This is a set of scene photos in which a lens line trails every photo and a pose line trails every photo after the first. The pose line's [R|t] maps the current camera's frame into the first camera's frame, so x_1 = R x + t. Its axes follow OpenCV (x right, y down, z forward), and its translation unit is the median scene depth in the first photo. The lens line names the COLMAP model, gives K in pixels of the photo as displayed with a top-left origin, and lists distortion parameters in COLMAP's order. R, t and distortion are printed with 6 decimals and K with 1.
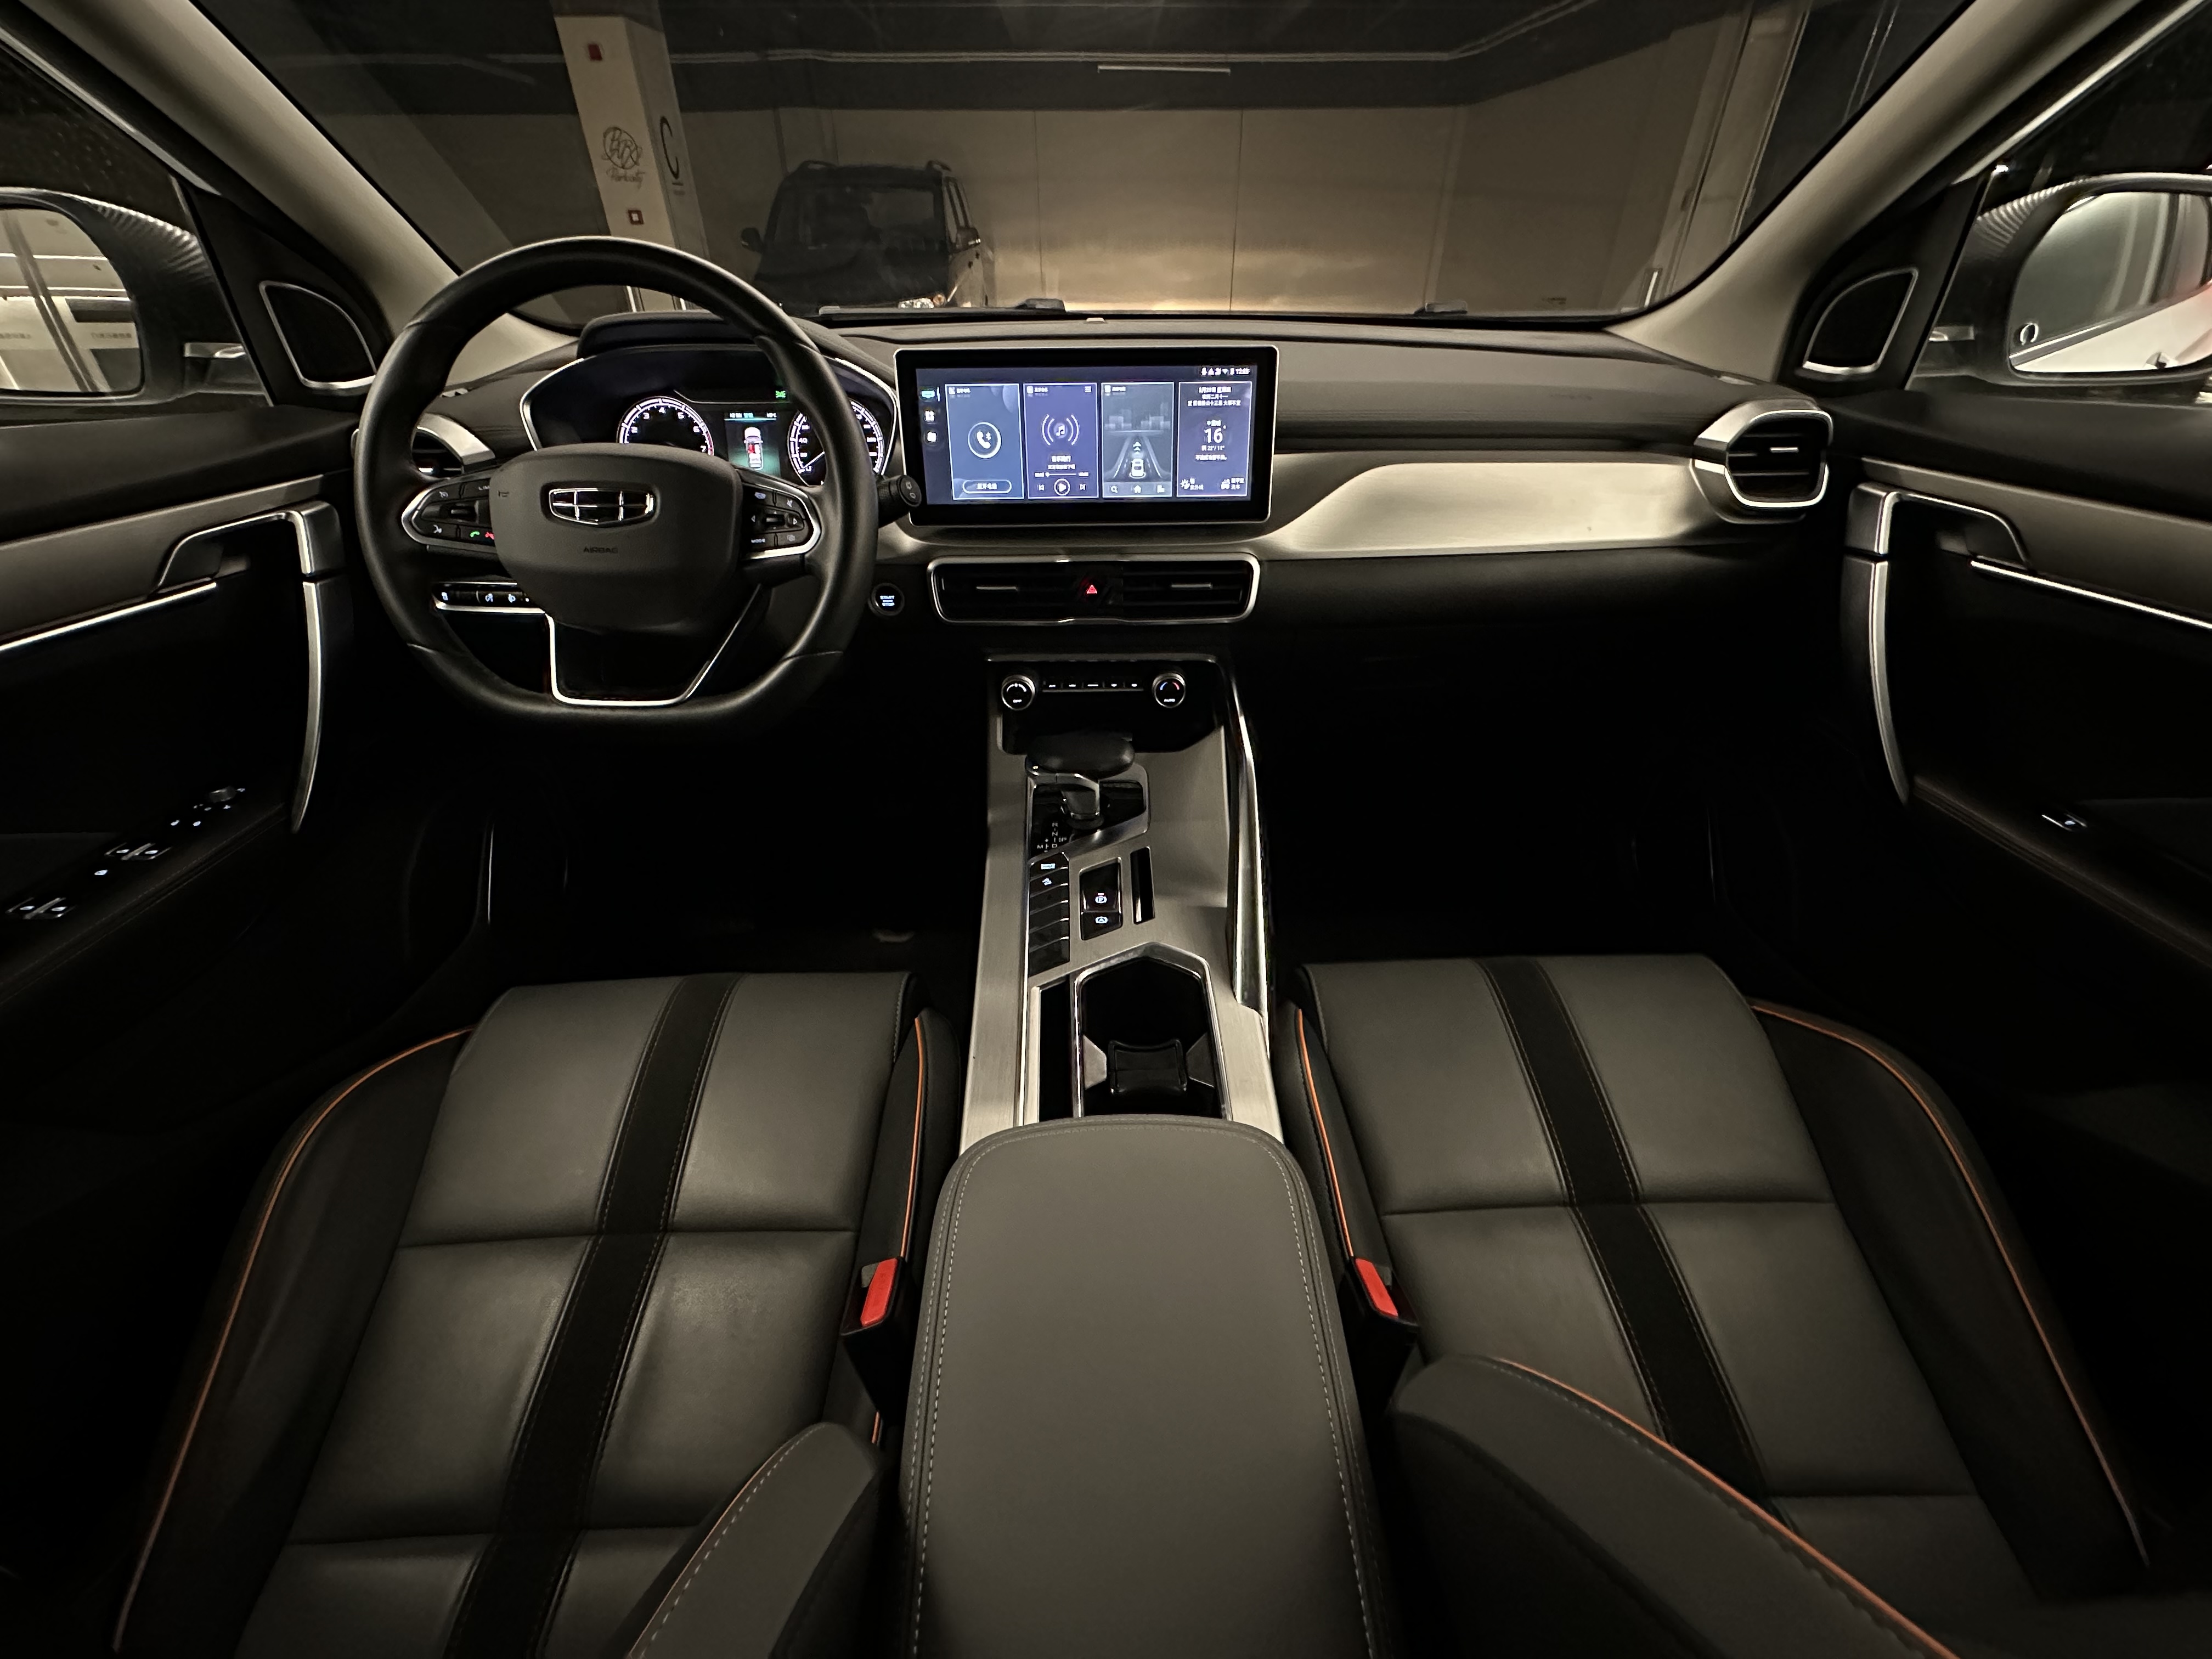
lens RADIAL K [[880.0, 0, 1112.5], [0, 880.0, 833.2], [0, 0, 1]] dist [0.000818, 0.000376]
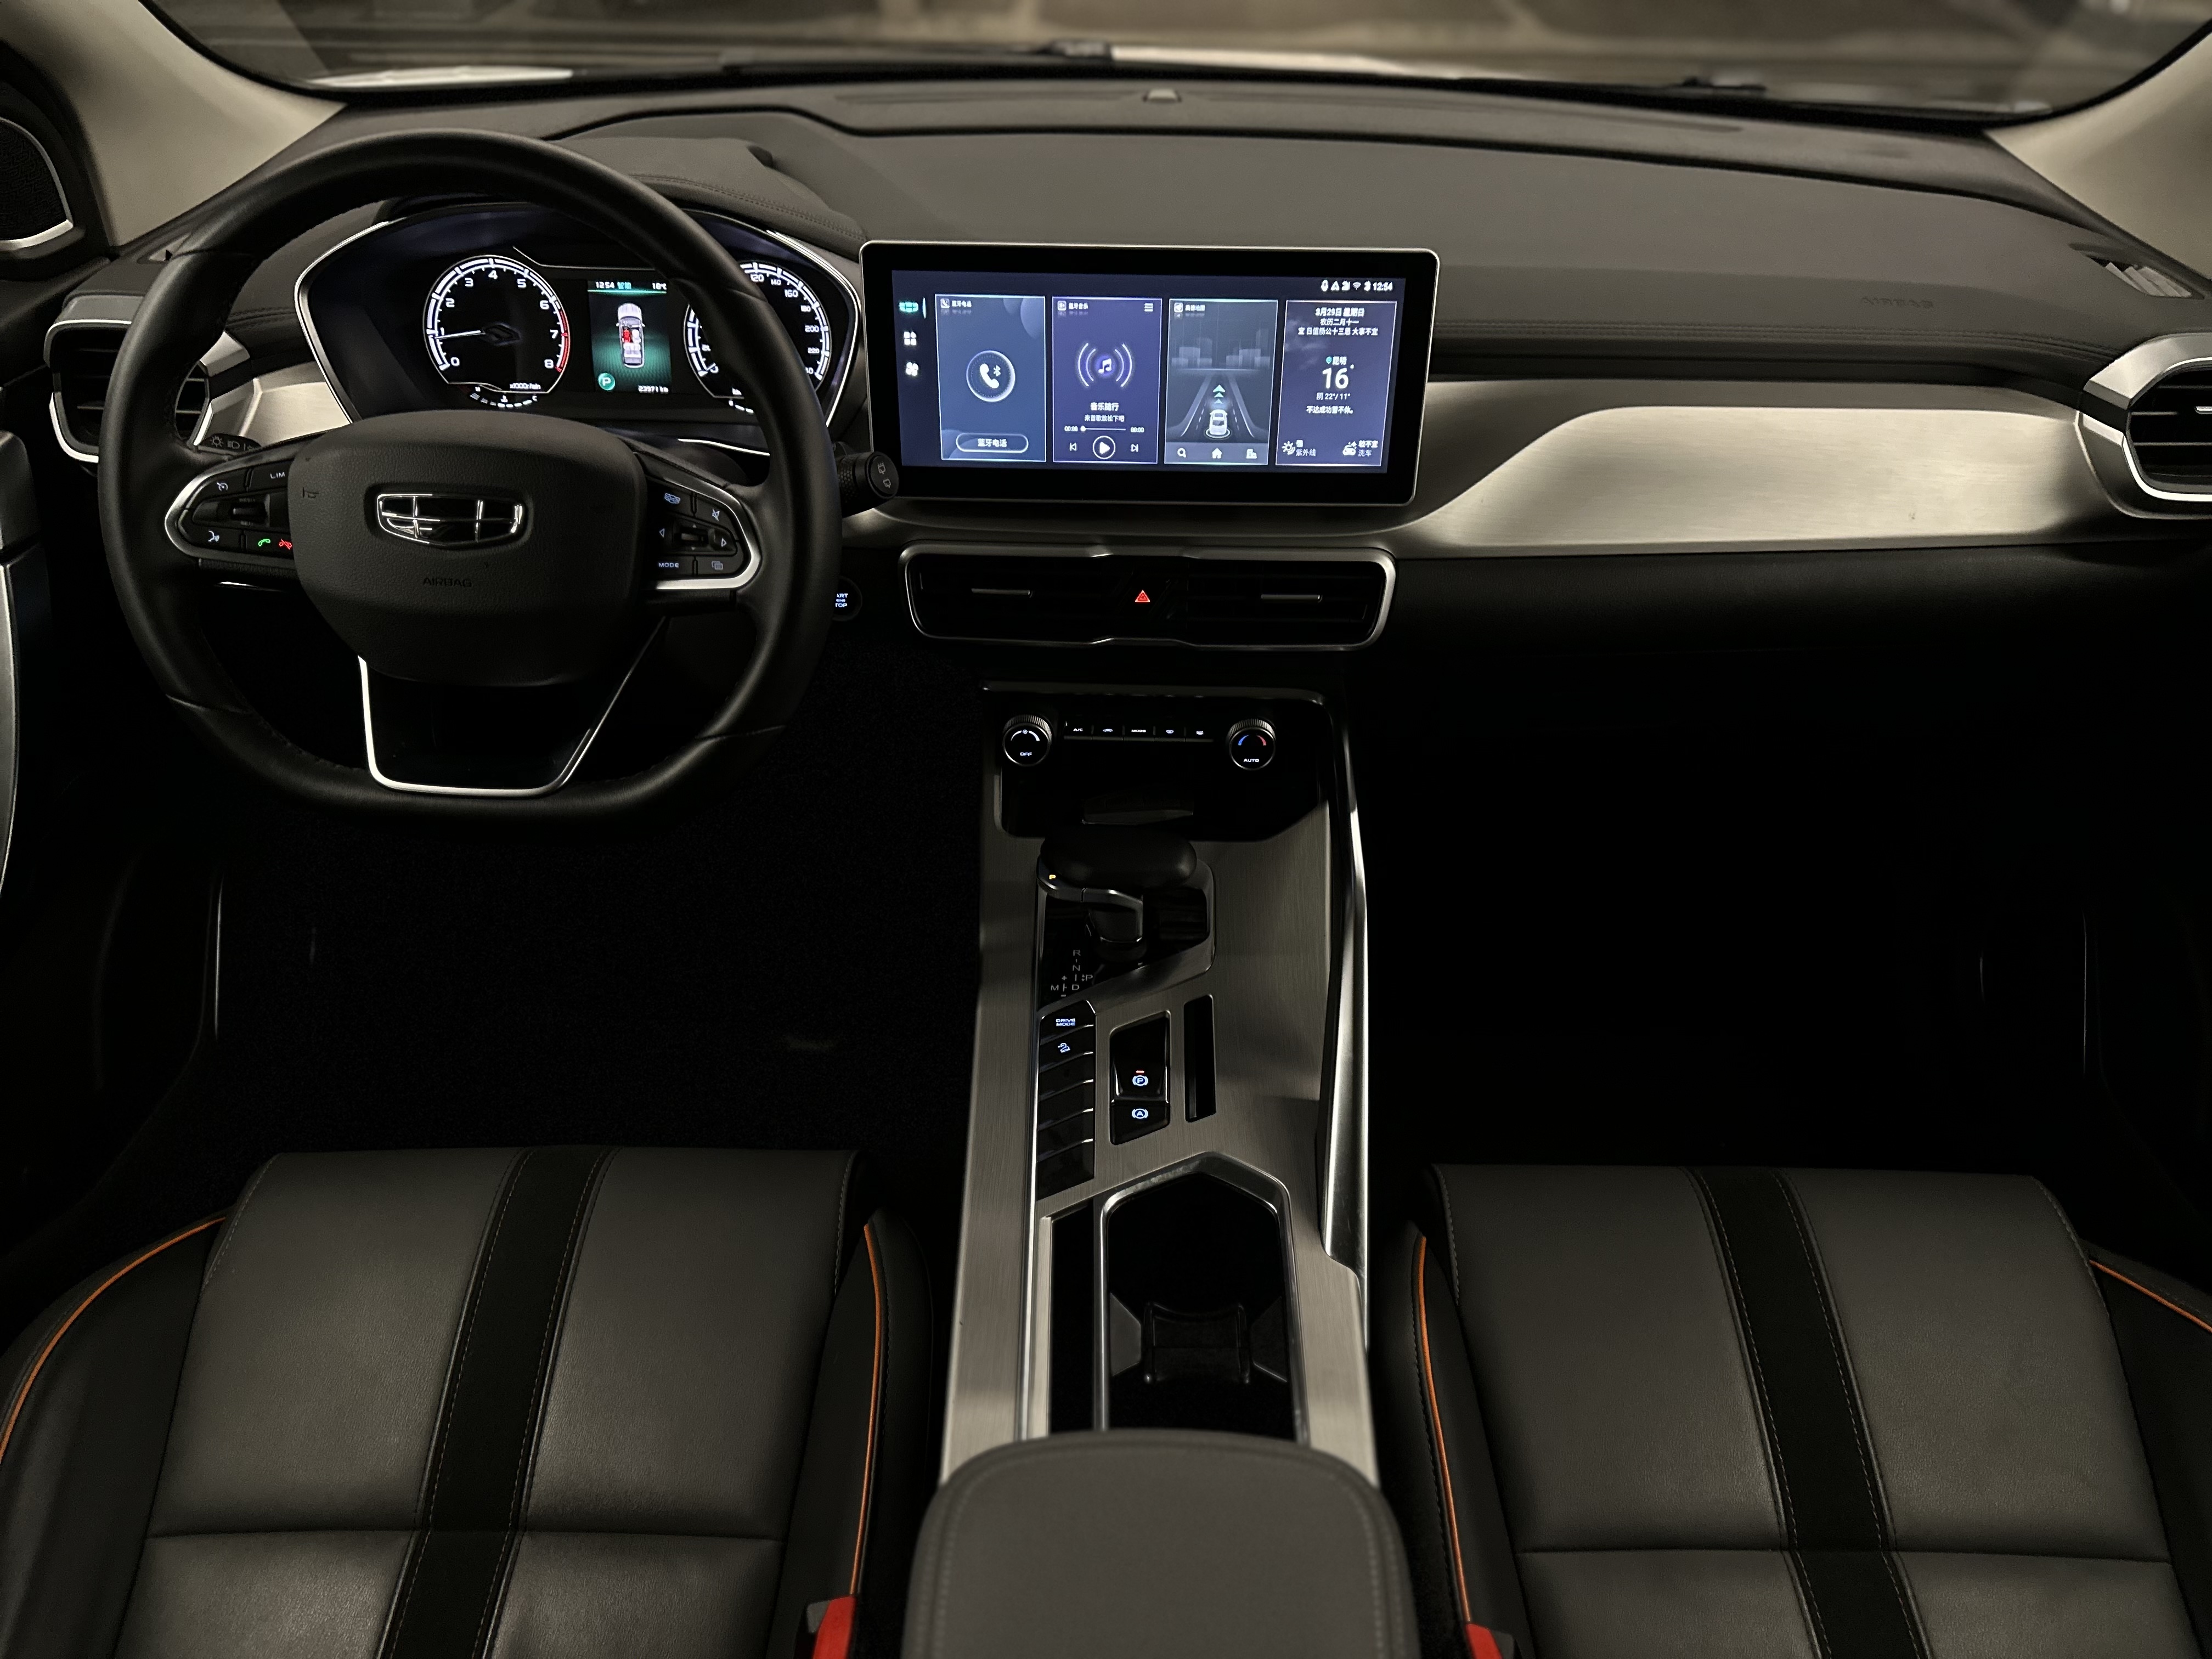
lens RADIAL K [[1549.9, 0, 1124.0], [0, 1549.9, 849.1], [0, 0, 1]] dist [0.055863, -0.067977]
pose [[0.999147, 0.038126, -0.015853, -0.012005], [-0.037206, 0.997806, 0.054761, -0.156166], [0.017906, -0.054124, 0.998374, -0.196068]]
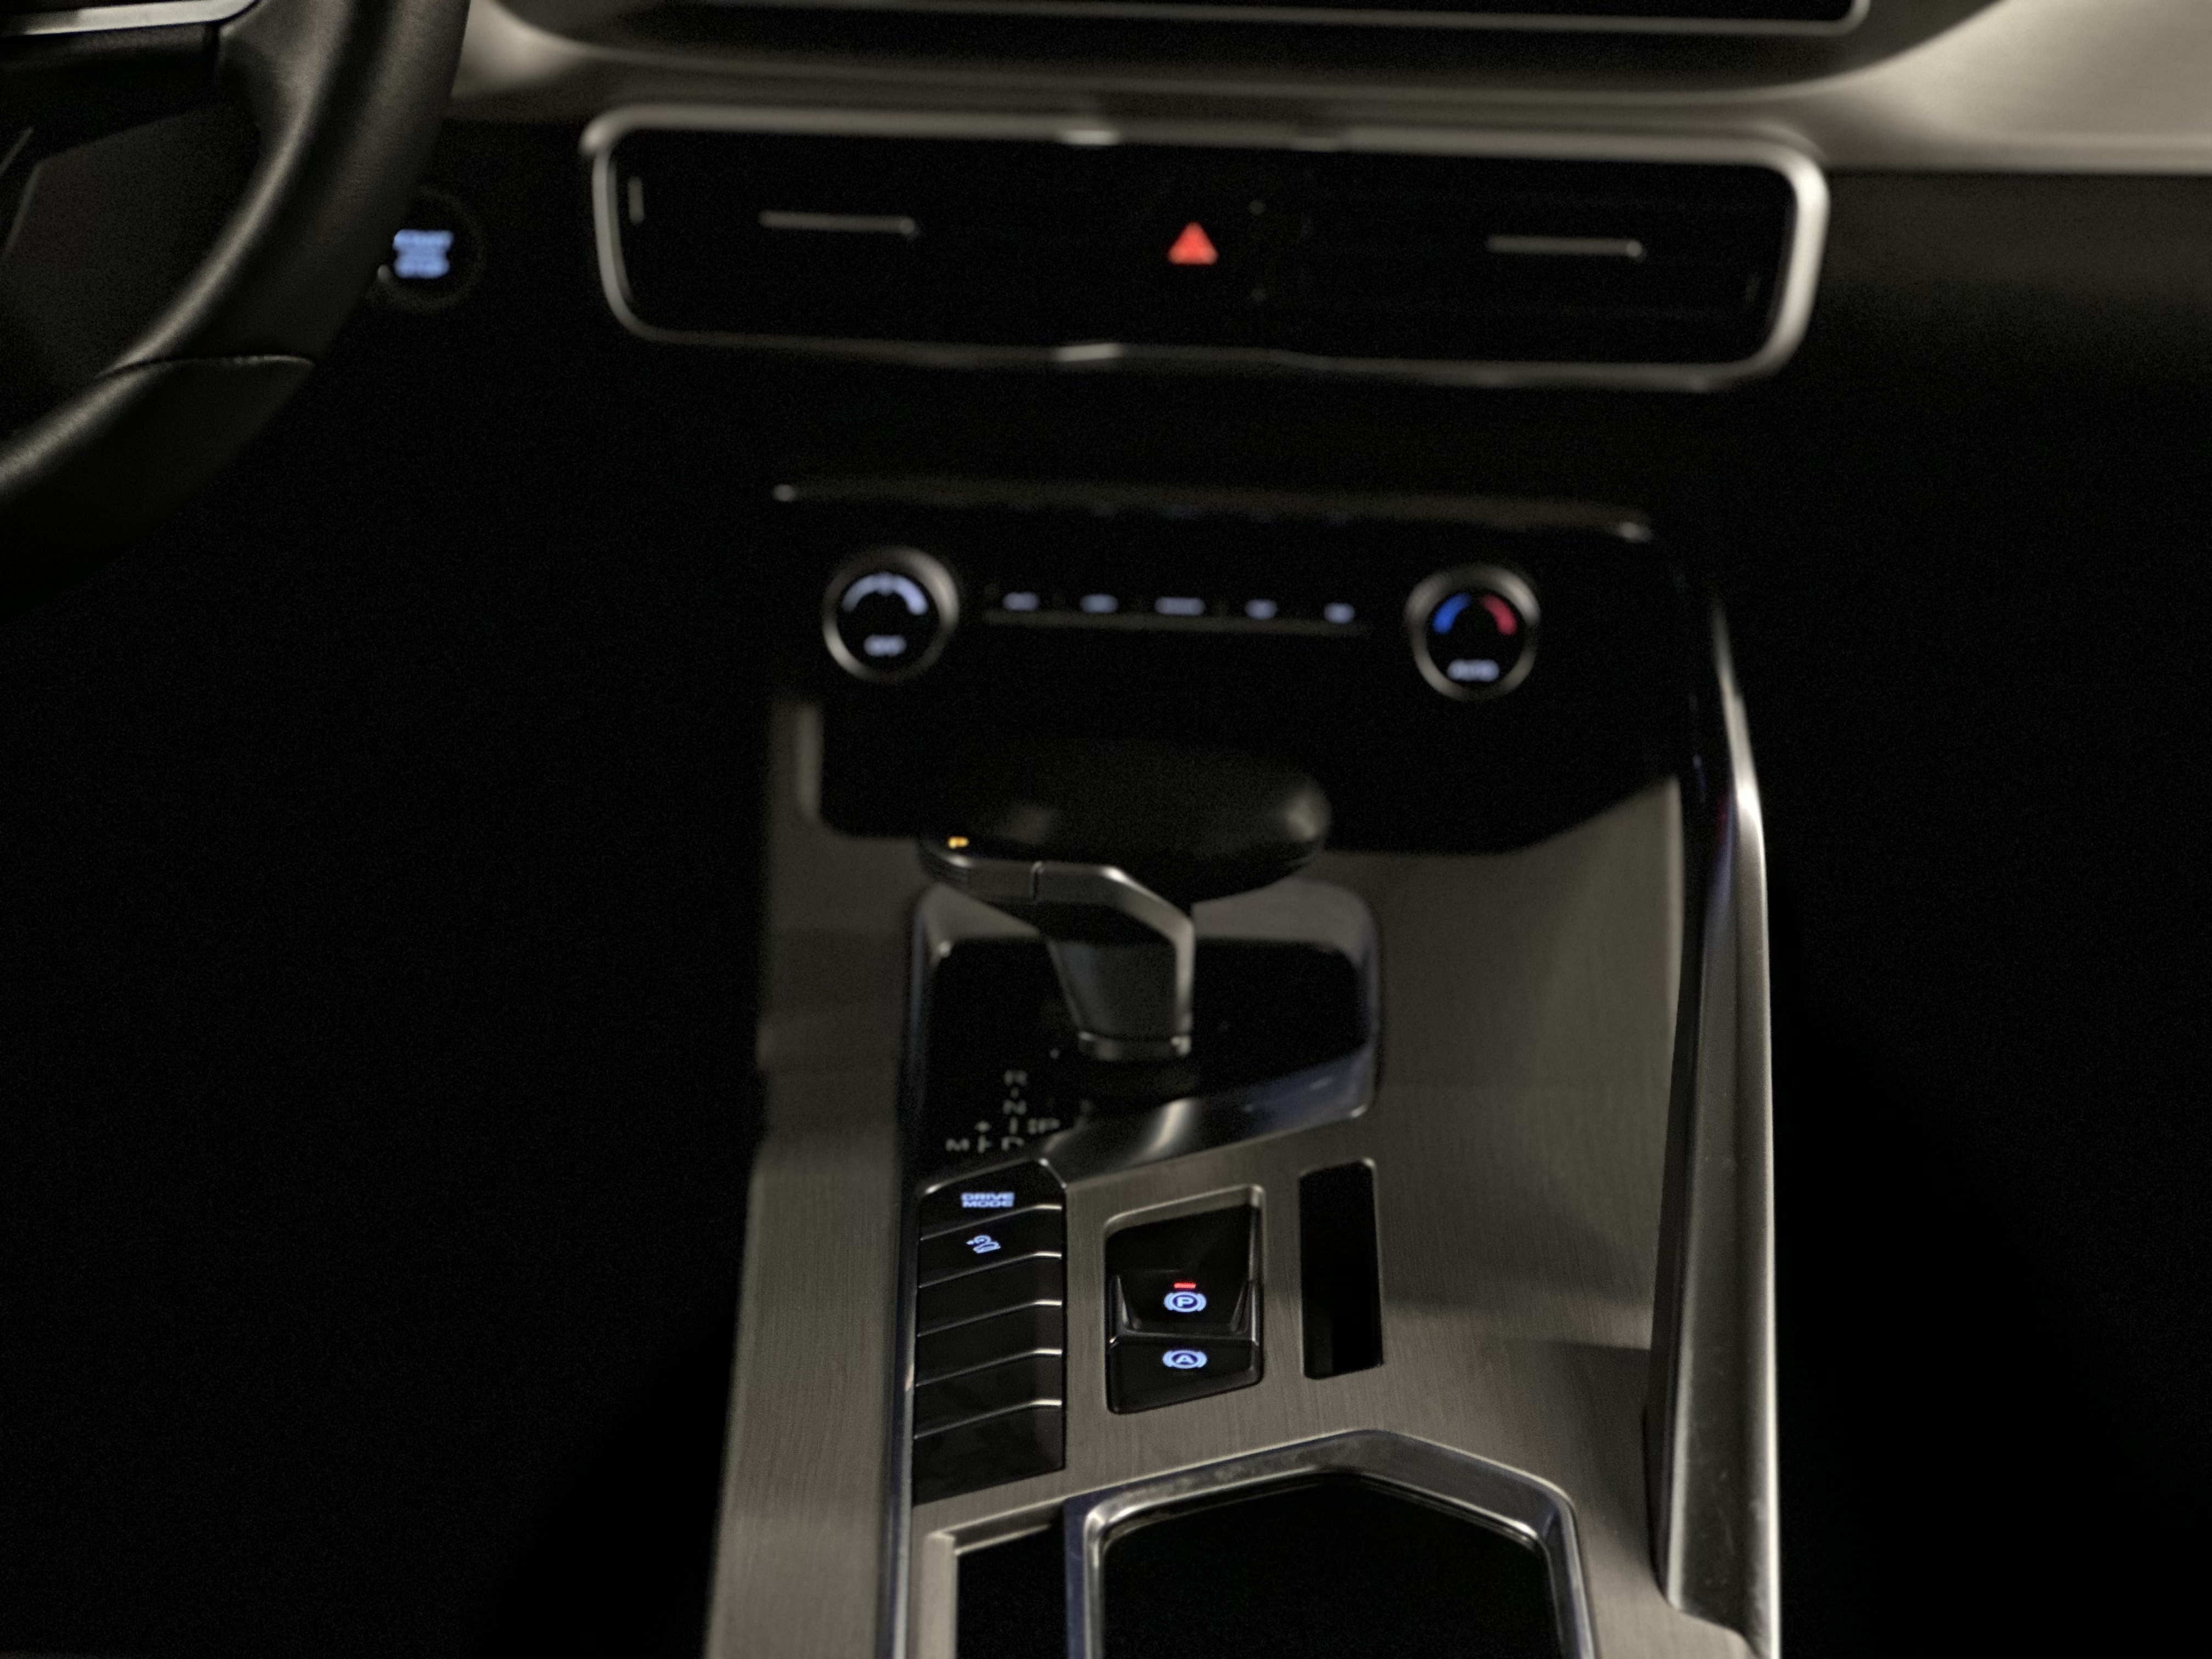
lens RADIAL K [[4977.9, 0, 1183.4], [0, 4977.9, 869.6], [0, 0, 1]] dist [-0.001083, 0.000000]
pose [[0.999026, 0.043024, -0.009828, -0.003704], [-0.044132, 0.973607, -0.223922, 0.255041], [-0.000065, 0.224138, 0.974557, -0.442417]]
